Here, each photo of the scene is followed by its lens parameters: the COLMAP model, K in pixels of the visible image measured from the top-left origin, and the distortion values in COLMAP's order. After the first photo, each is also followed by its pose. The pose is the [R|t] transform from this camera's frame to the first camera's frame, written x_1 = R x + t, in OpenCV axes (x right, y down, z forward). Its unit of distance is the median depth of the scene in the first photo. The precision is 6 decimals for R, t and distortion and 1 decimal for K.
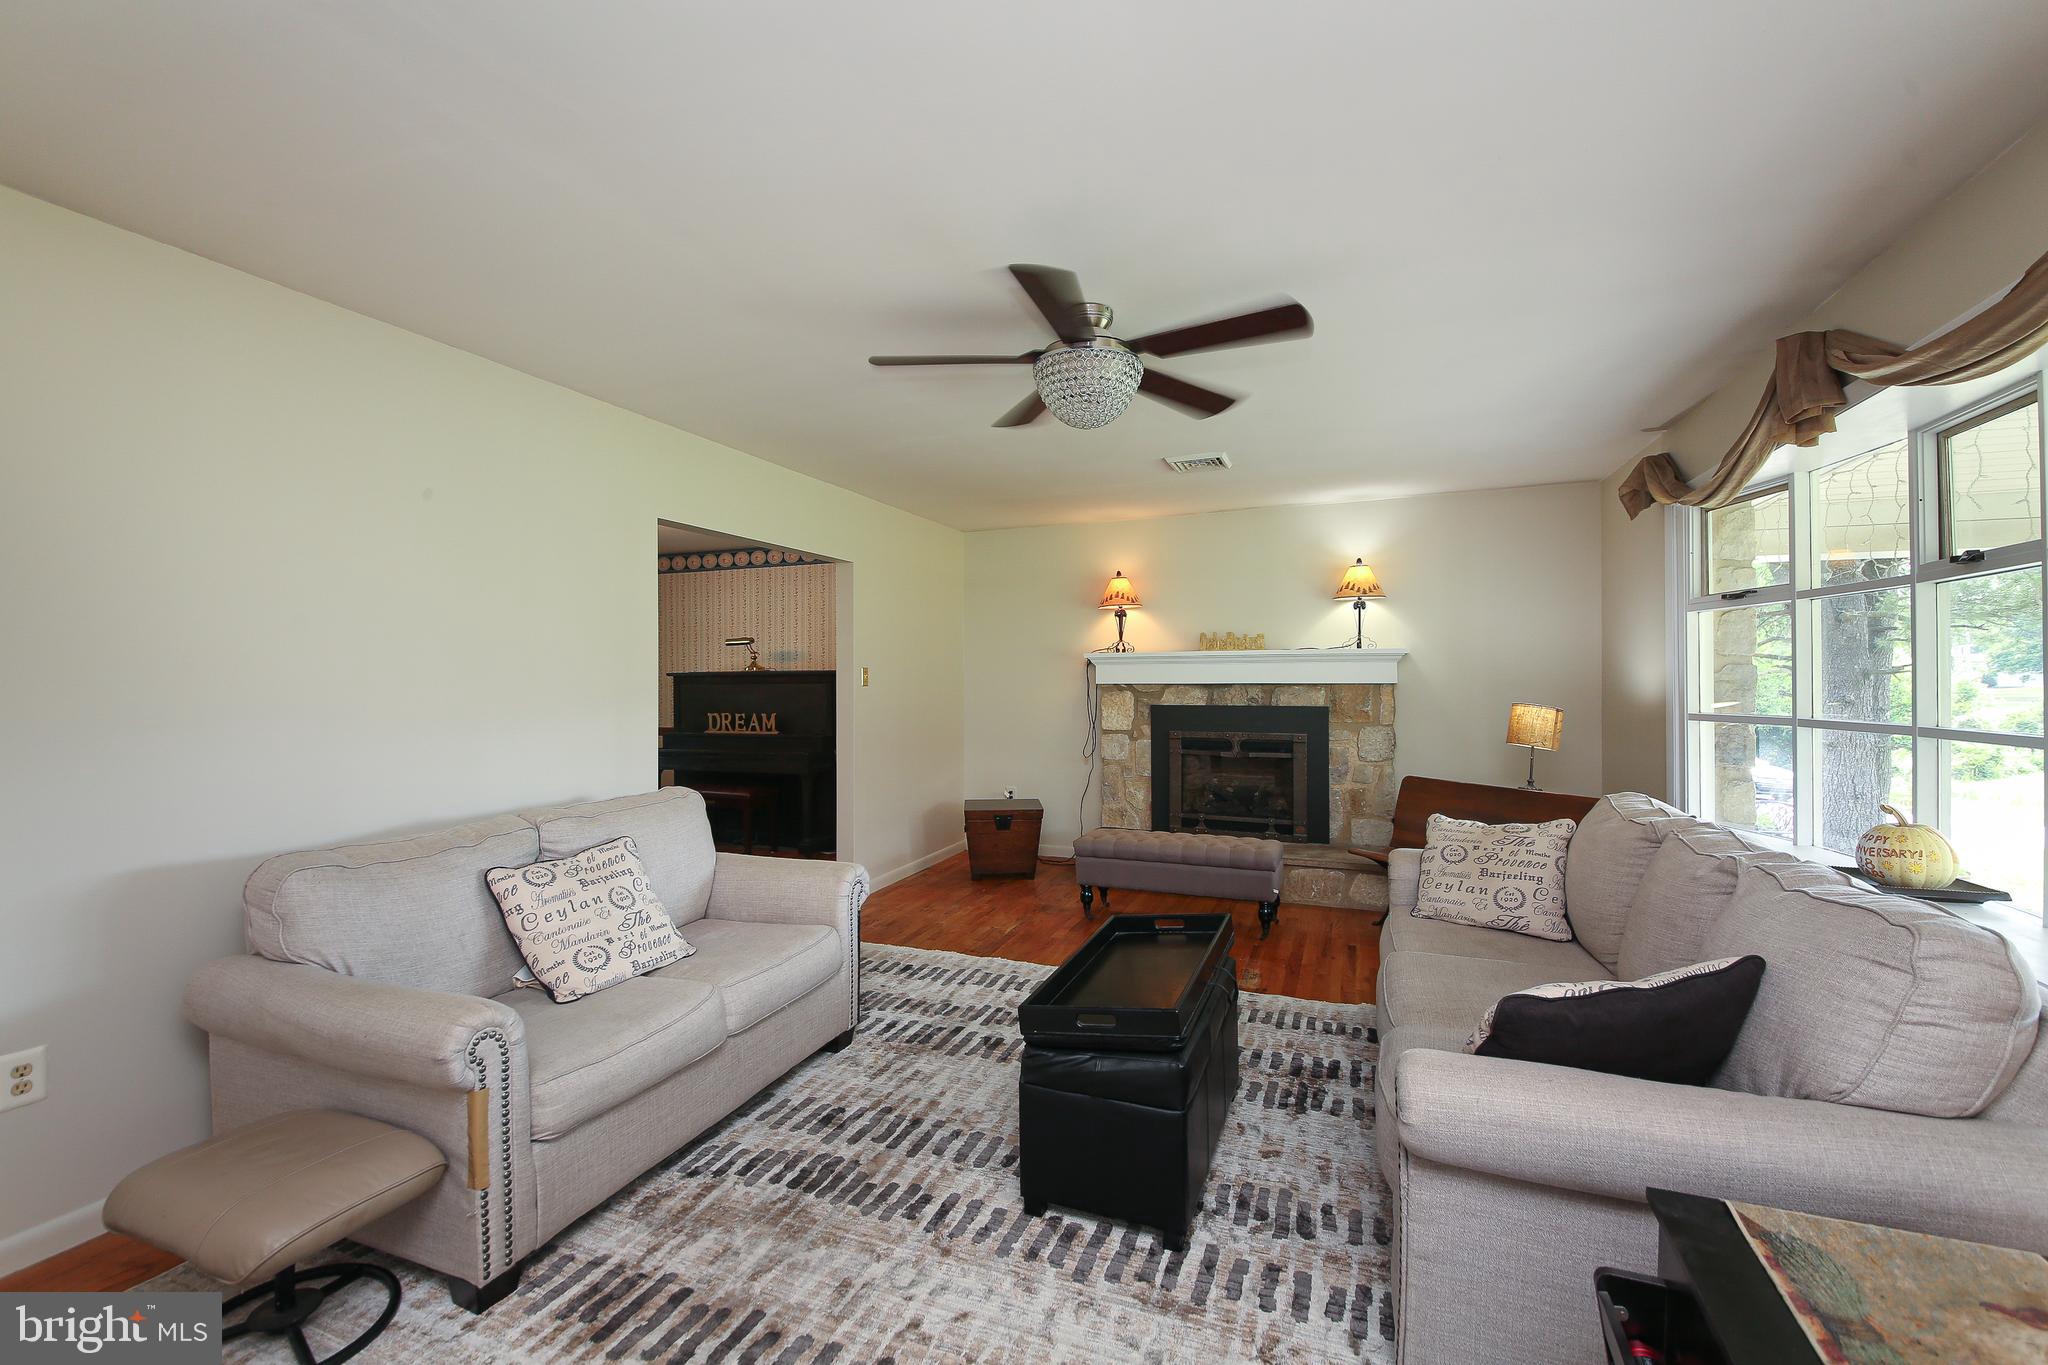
lens RADIAL K [[902.8, 0, 1018.7], [0, 902.8, 668.2], [0, 0, 1]] dist [0.052298, -0.044550]
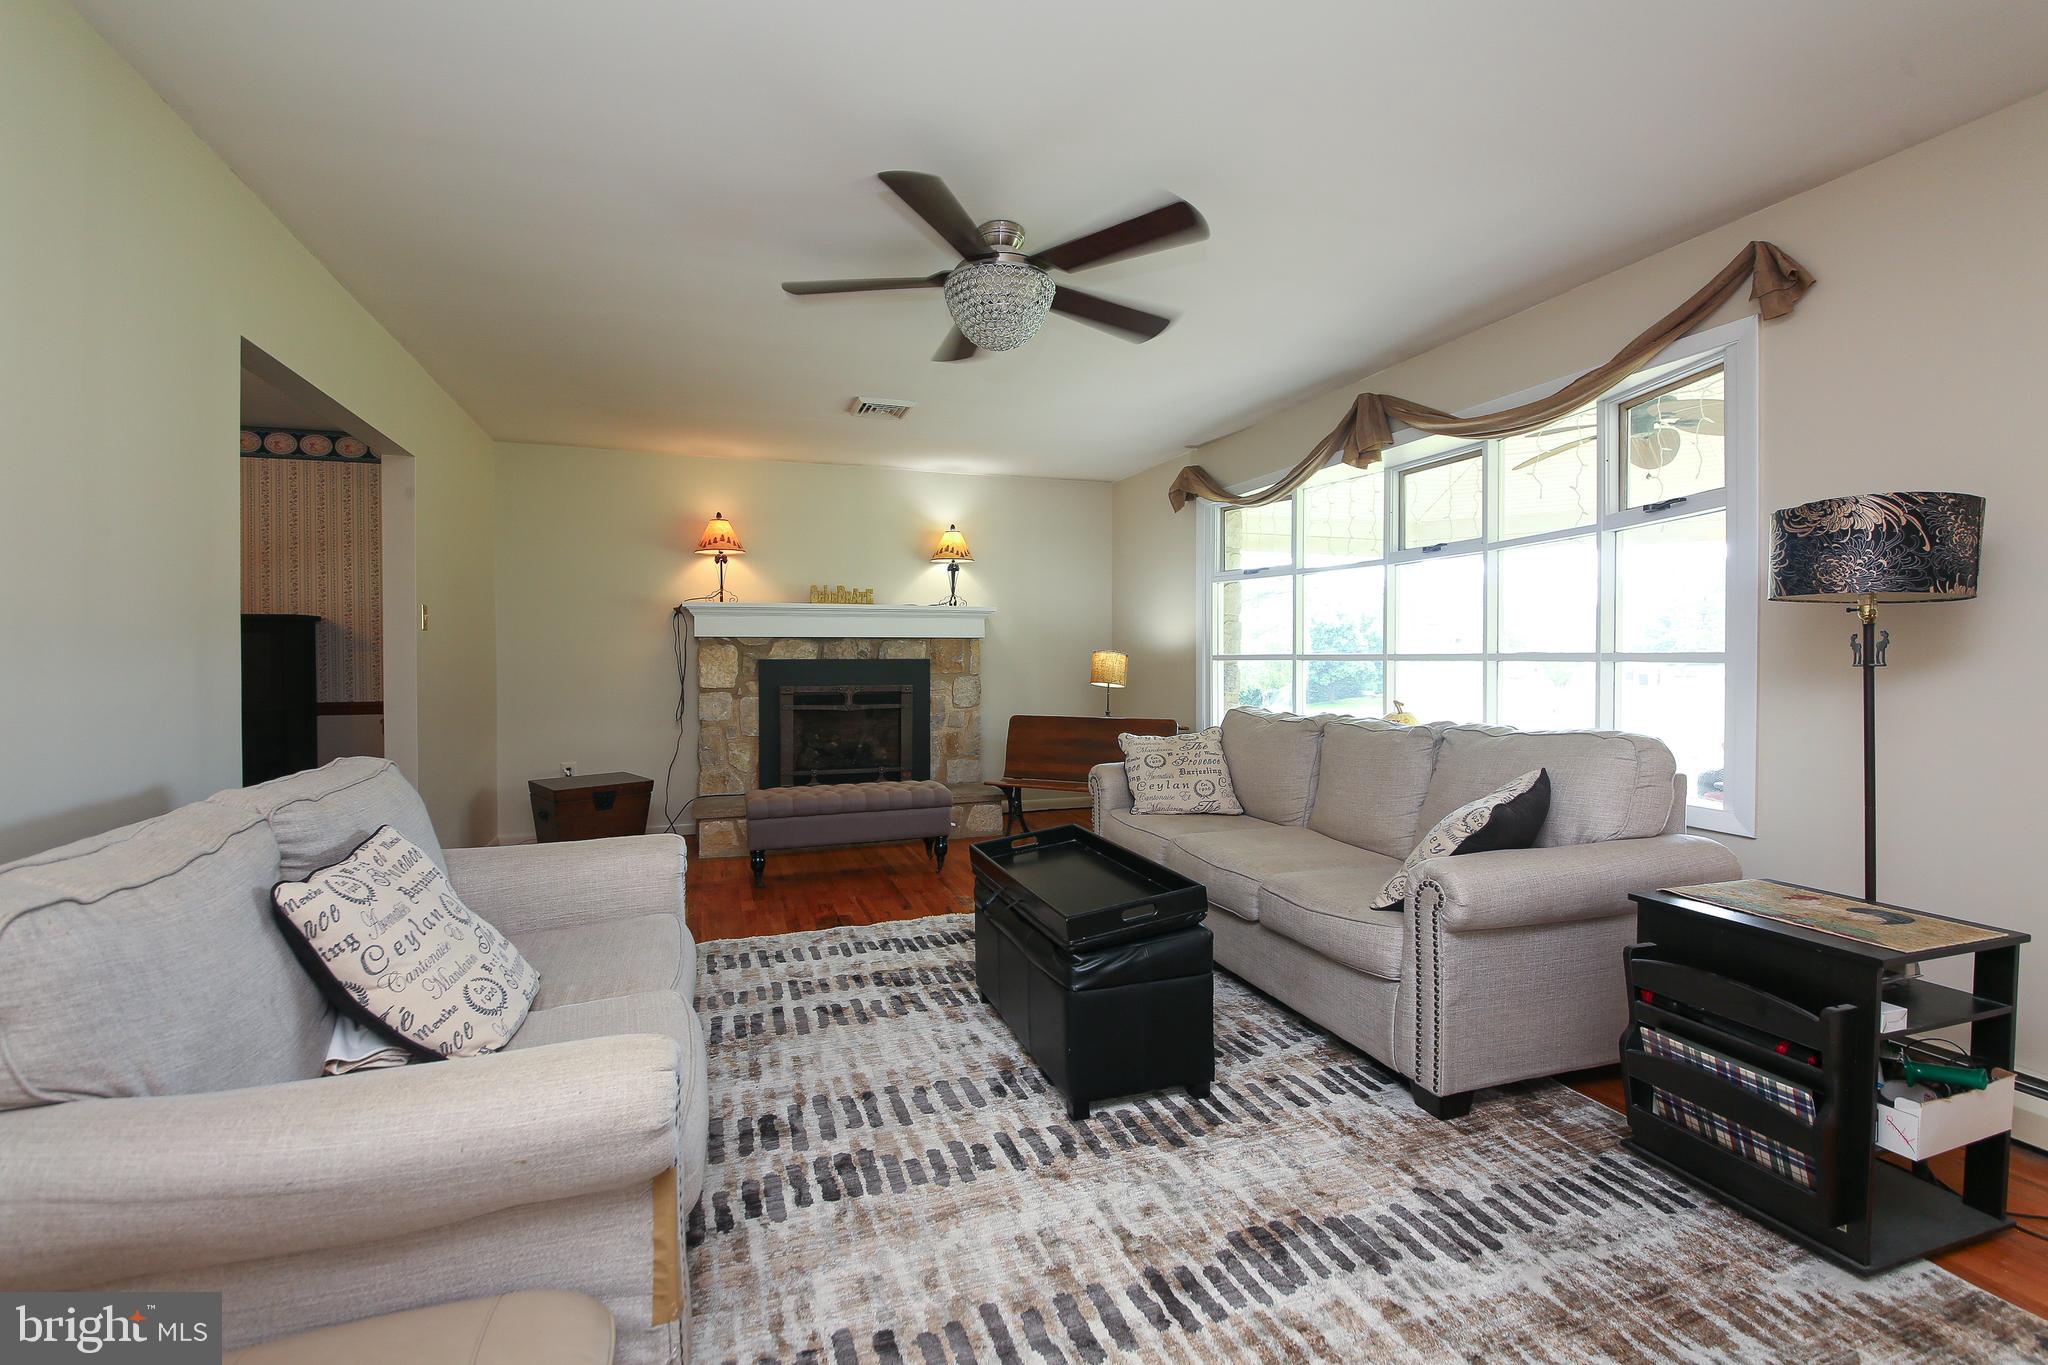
lens RADIAL K [[902.8, 0, 1018.7], [0, 902.8, 668.2], [0, 0, 1]] dist [0.052298, -0.044550]
pose [[0.741456, -0.007653, 0.670957, -0.370216], [-0.003882, 0.999869, 0.015695, 0.044016], [-0.670990, -0.014242, 0.741330, 0.160657]]
